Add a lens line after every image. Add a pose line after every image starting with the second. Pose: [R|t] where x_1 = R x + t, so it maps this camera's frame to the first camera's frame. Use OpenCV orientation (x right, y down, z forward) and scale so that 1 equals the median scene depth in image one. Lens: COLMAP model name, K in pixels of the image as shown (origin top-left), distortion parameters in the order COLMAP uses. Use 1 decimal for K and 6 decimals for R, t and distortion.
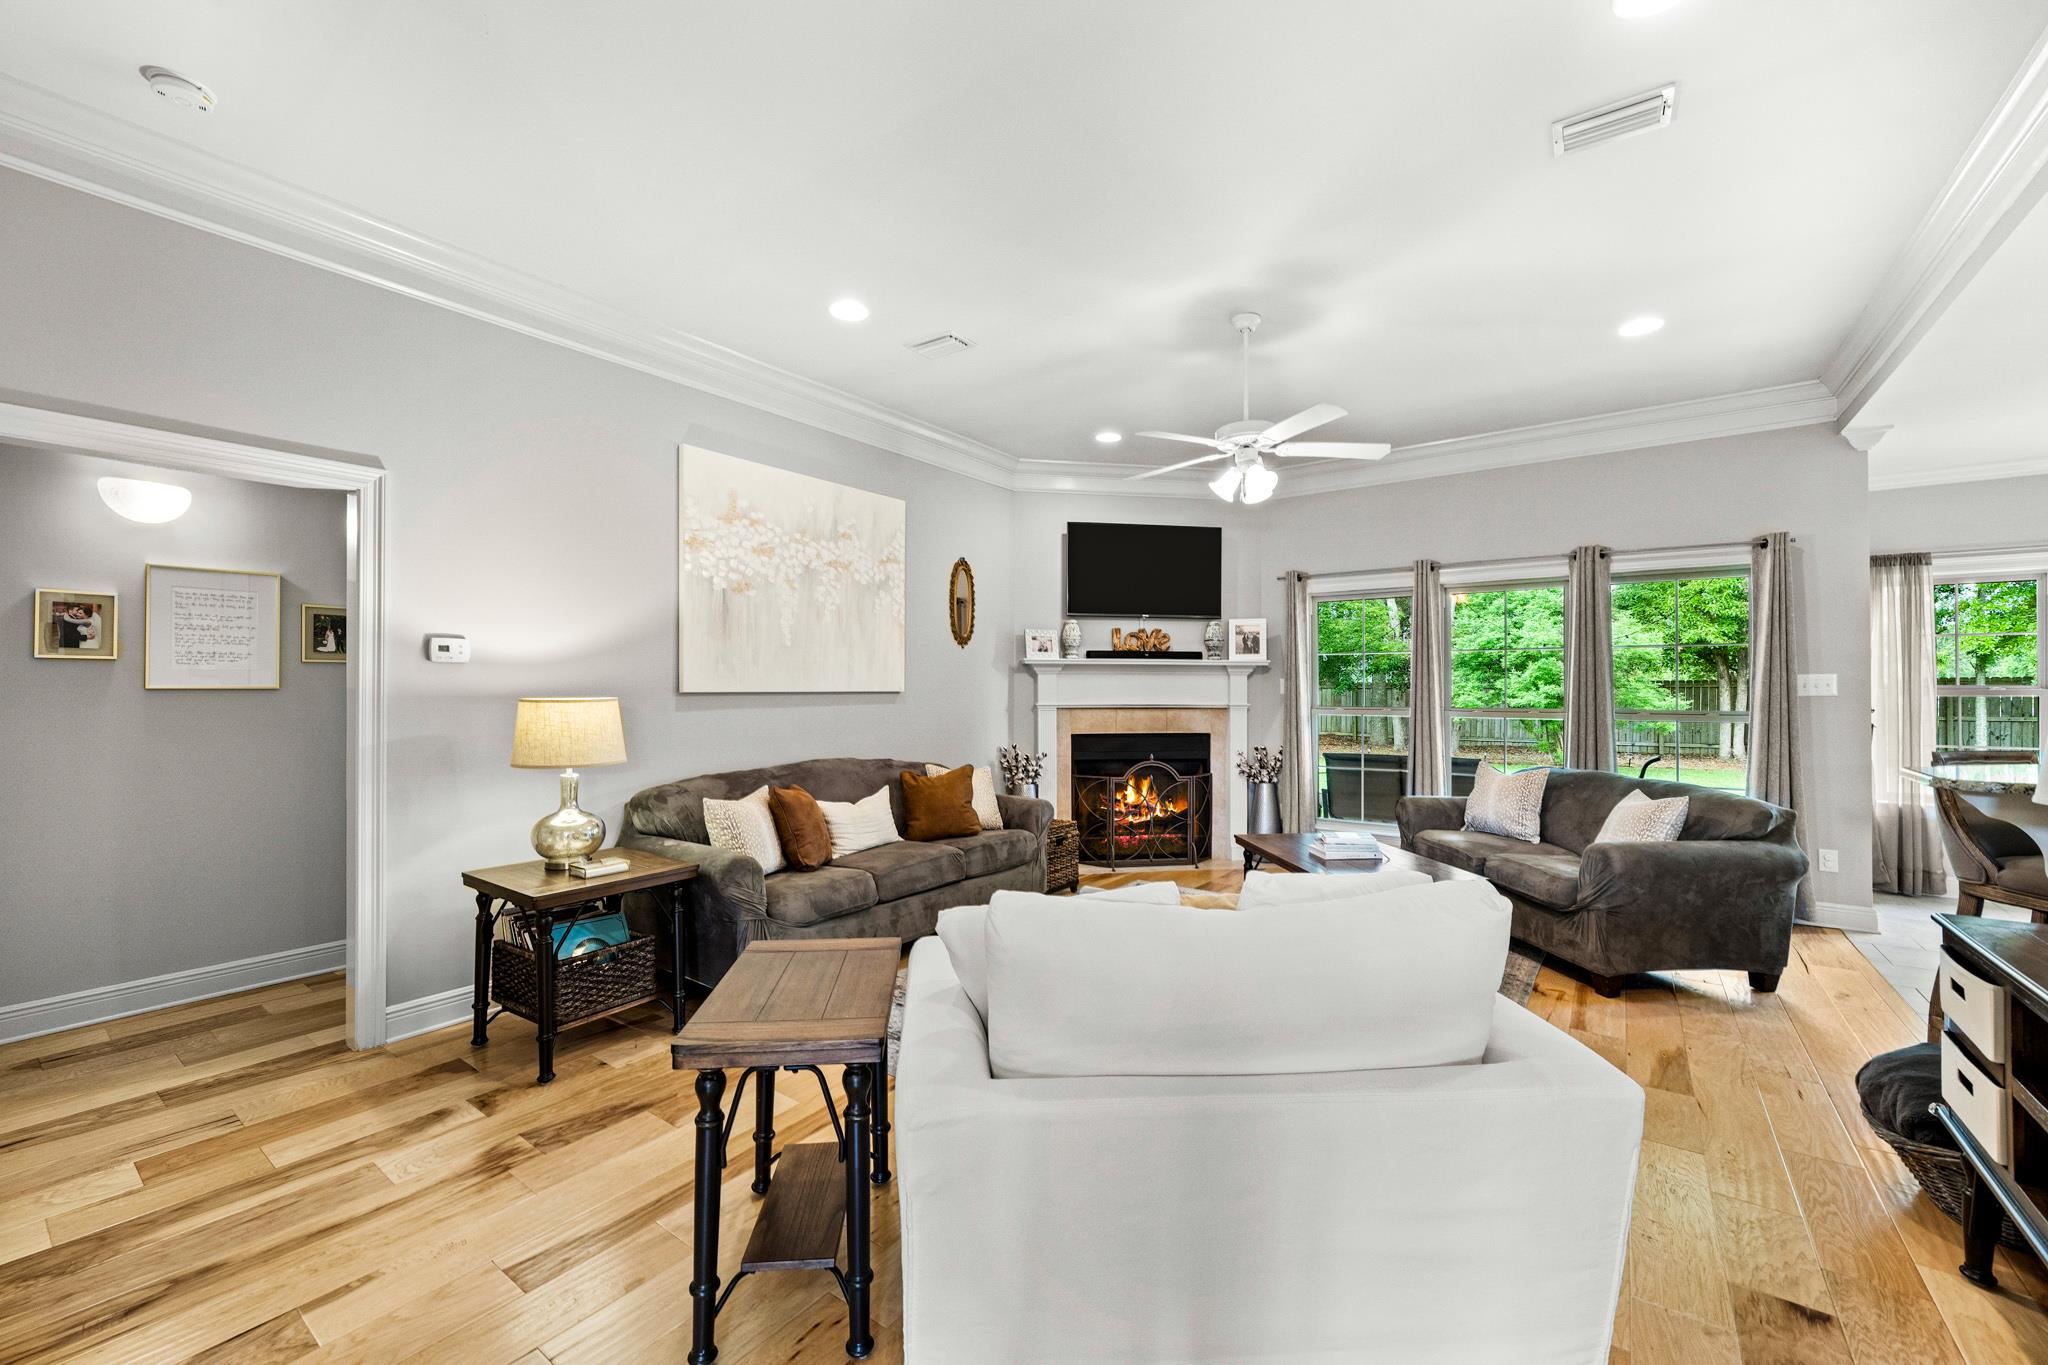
lens RADIAL K [[821.6, 0, 1020.0], [0, 821.6, 682.4], [0, 0, 1]] dist [-0.000567, -0.000603]
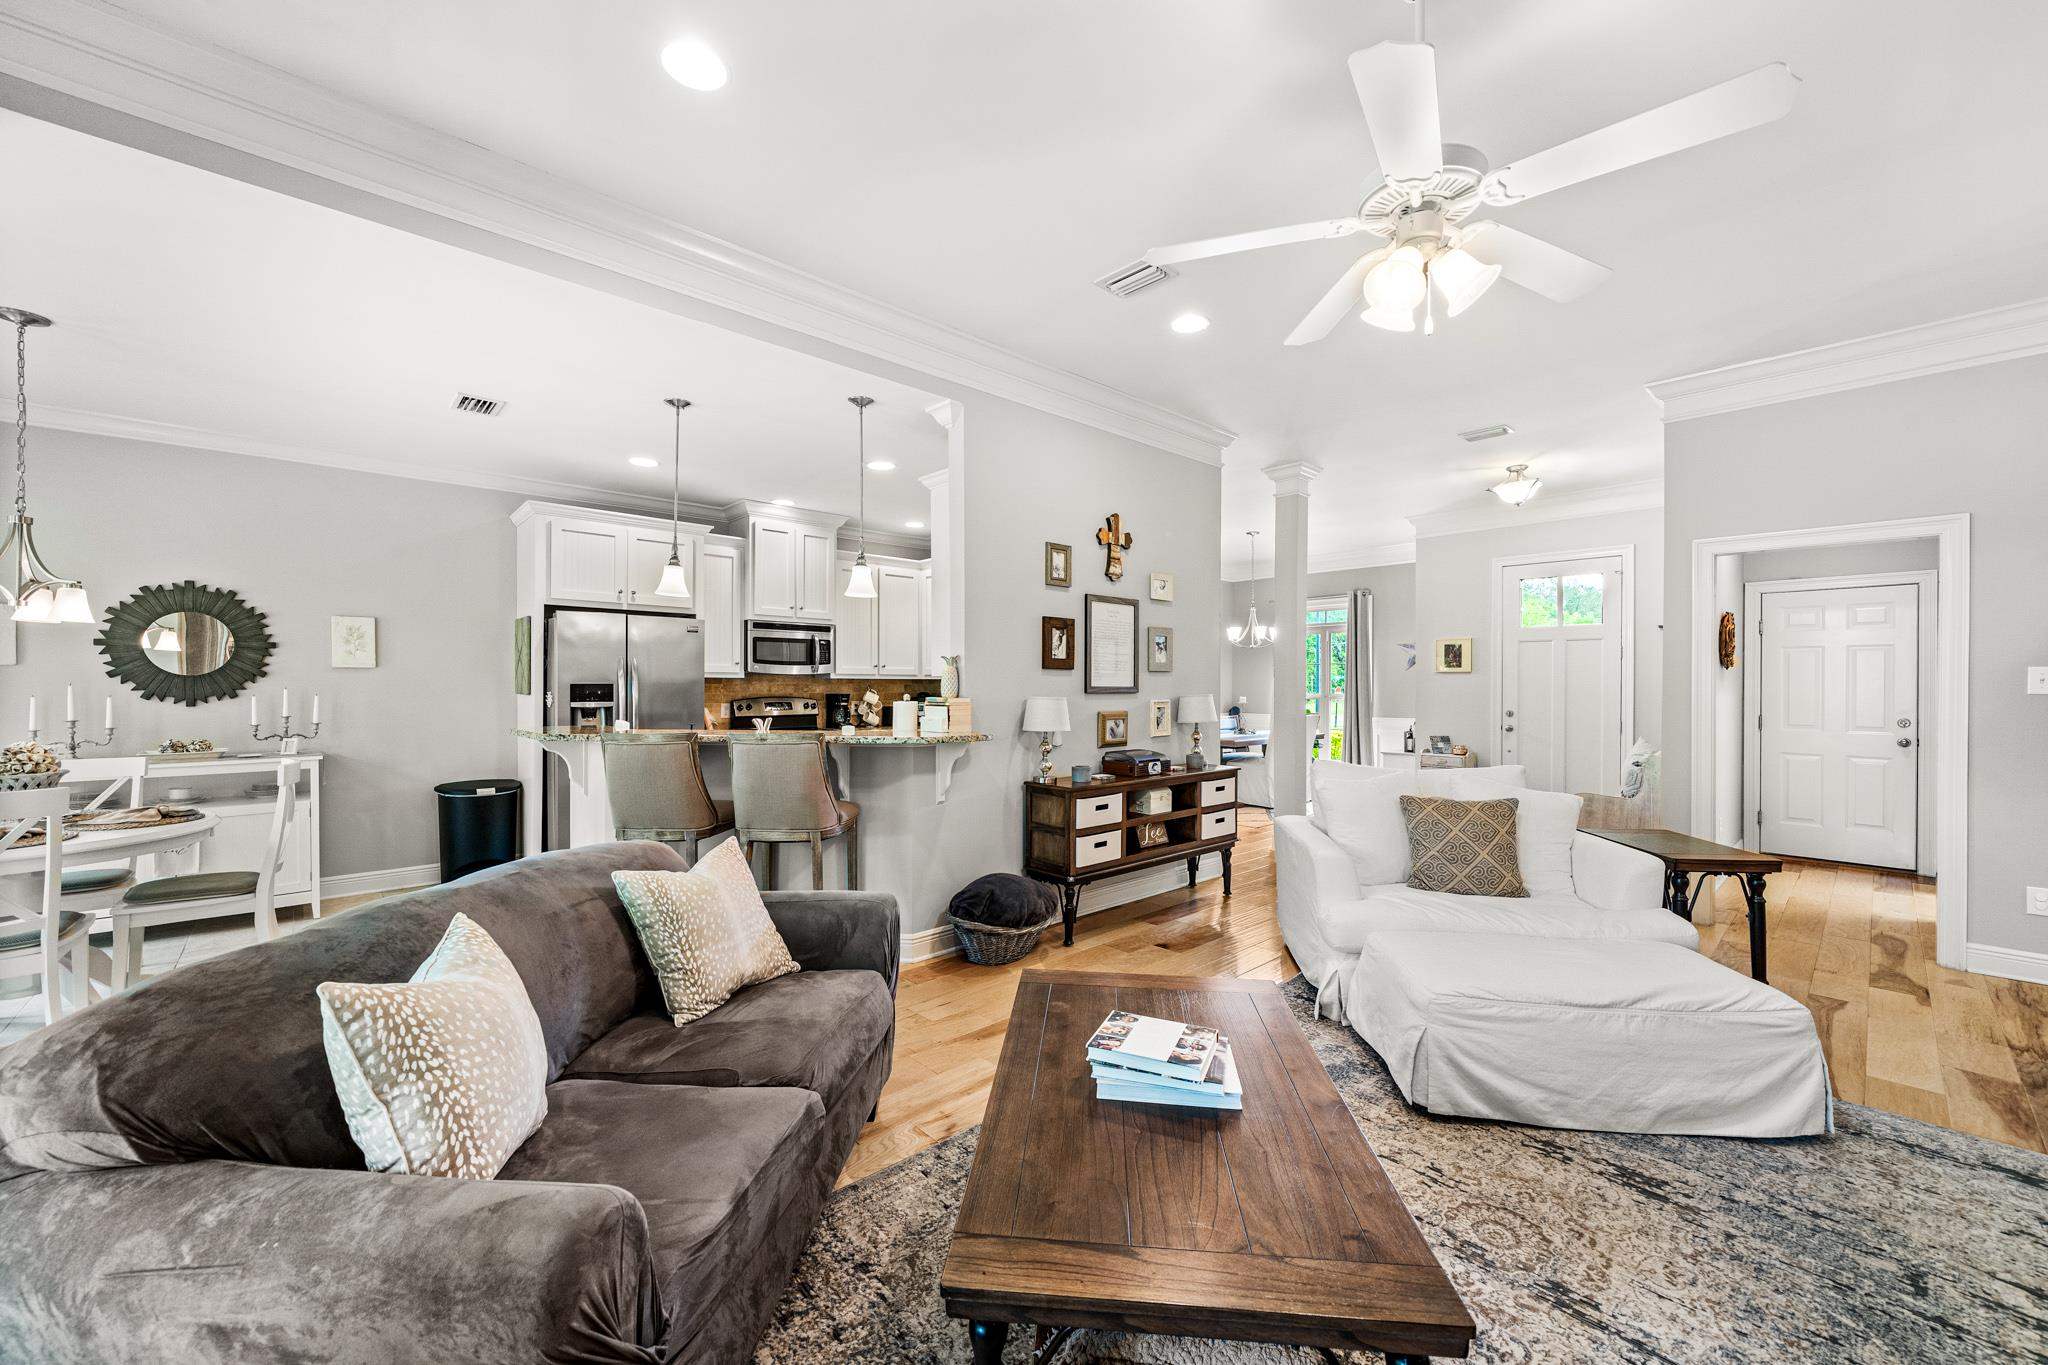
lens RADIAL K [[788.8, 0, 1026.2], [0, 788.8, 689.0], [0, 0, 1]] dist [-0.004612, 0.000846]
pose [[-0.982328, -0.003897, 0.187128, 0.332166], [-0.004583, 0.999984, -0.003233, 0.009971], [-0.187112, -0.004033, -0.982330, 1.202166]]
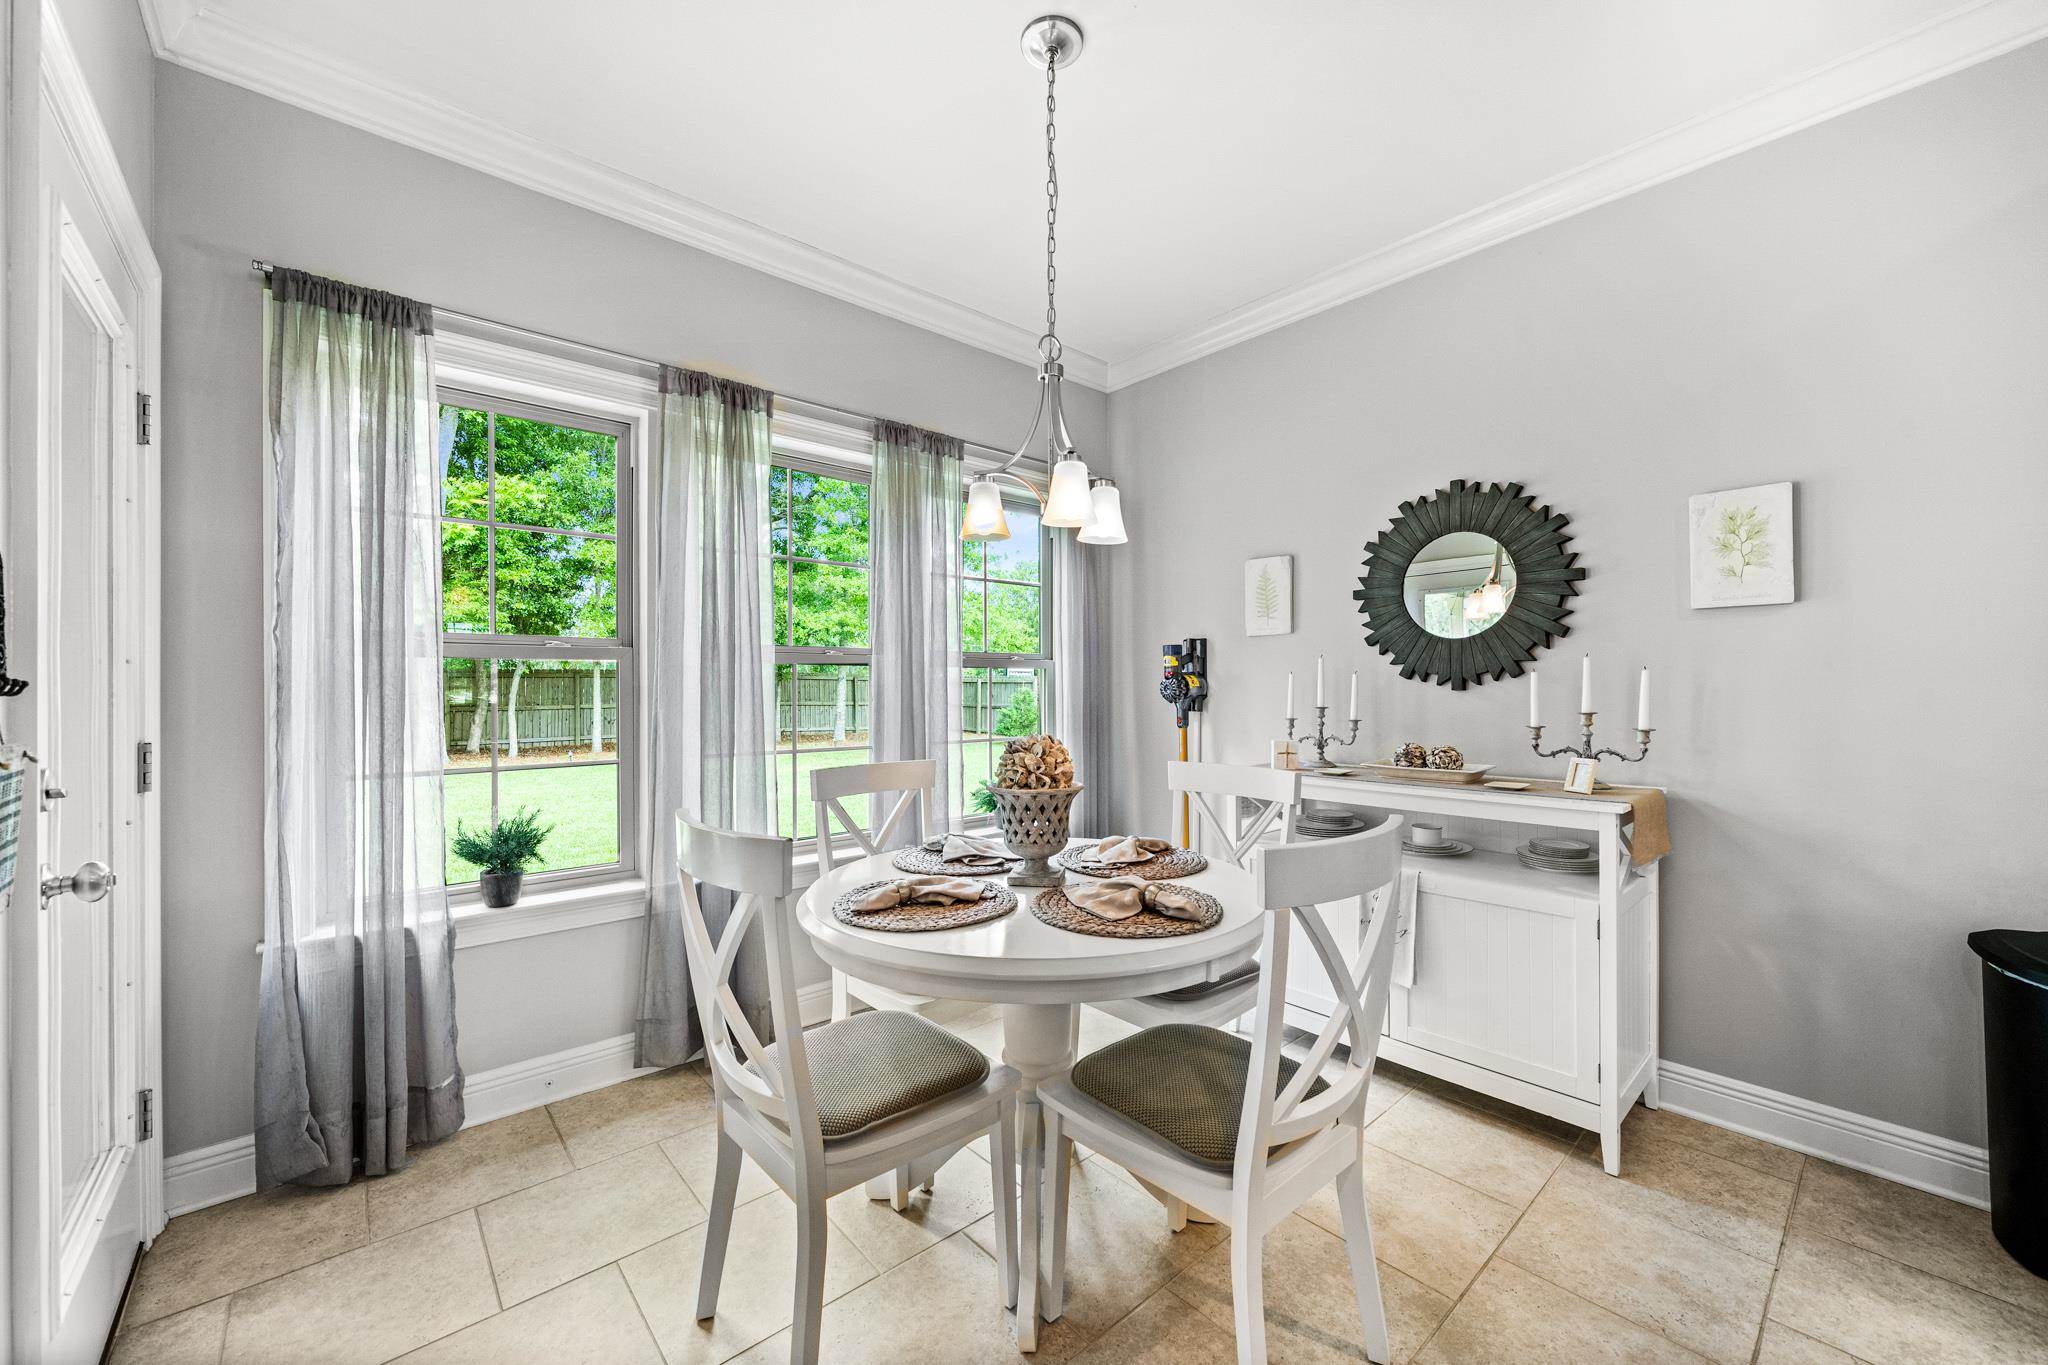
lens RADIAL K [[788.8, 0, 1015.2], [0, 788.8, 685.9], [0, 0, 1]] dist [-0.004612, 0.000846]
pose [[0.219375, -0.002928, 0.975636, 0.849031], [-0.006712, 0.999967, 0.004510, 0.027965], [-0.975617, -0.007538, 0.219348, 0.674201]]
